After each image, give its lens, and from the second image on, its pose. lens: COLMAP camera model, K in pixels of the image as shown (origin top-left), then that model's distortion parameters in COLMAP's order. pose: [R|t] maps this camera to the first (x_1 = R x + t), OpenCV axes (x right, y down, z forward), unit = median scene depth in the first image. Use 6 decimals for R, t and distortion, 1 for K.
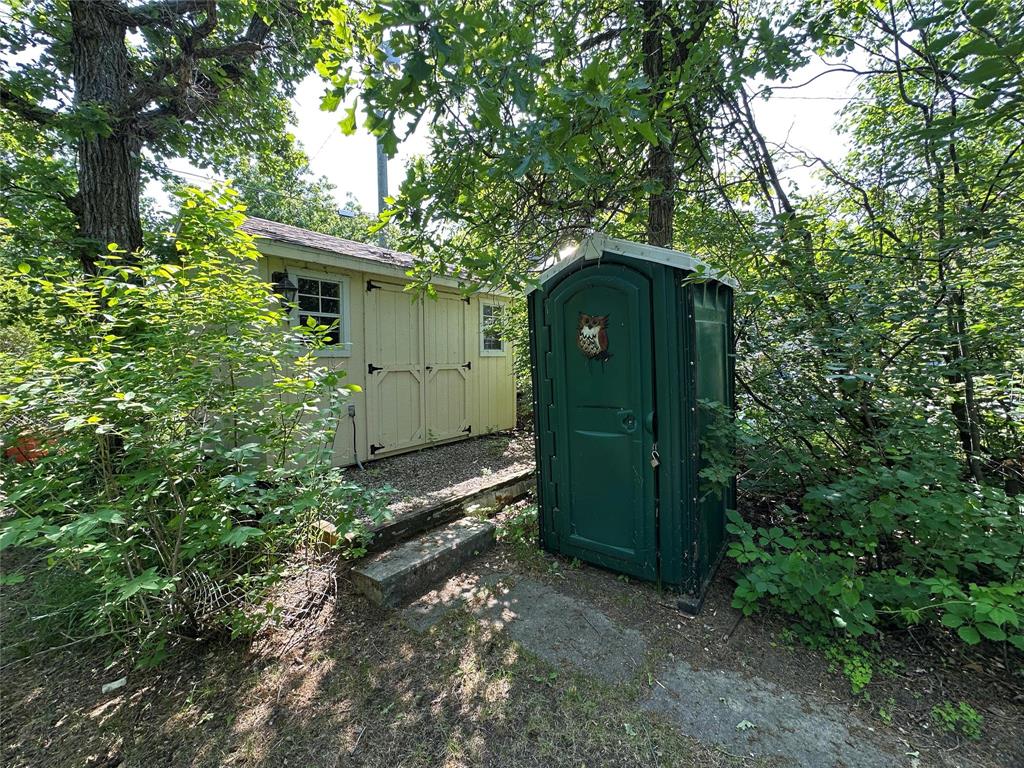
lens RADIAL K [[407.8, 0, 512.7], [0, 407.8, 378.0], [0, 0, 1]] dist [-0.005832, 0.001206]
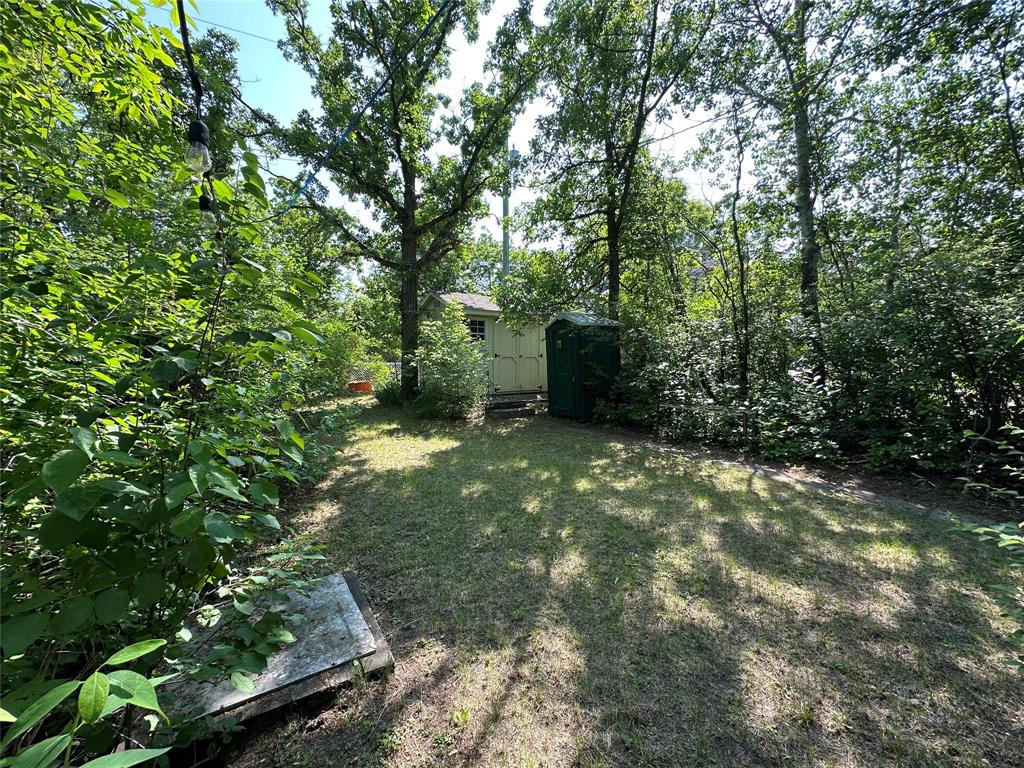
lens RADIAL K [[407.8, 0, 512.4], [0, 407.8, 384.6], [0, 0, 1]] dist [-0.005832, 0.001206]
pose [[0.956437, 0.027909, -0.290601, 0.515324], [-0.022746, 0.999518, 0.021131, 0.109642], [0.291051, -0.013600, 0.956611, -1.466992]]
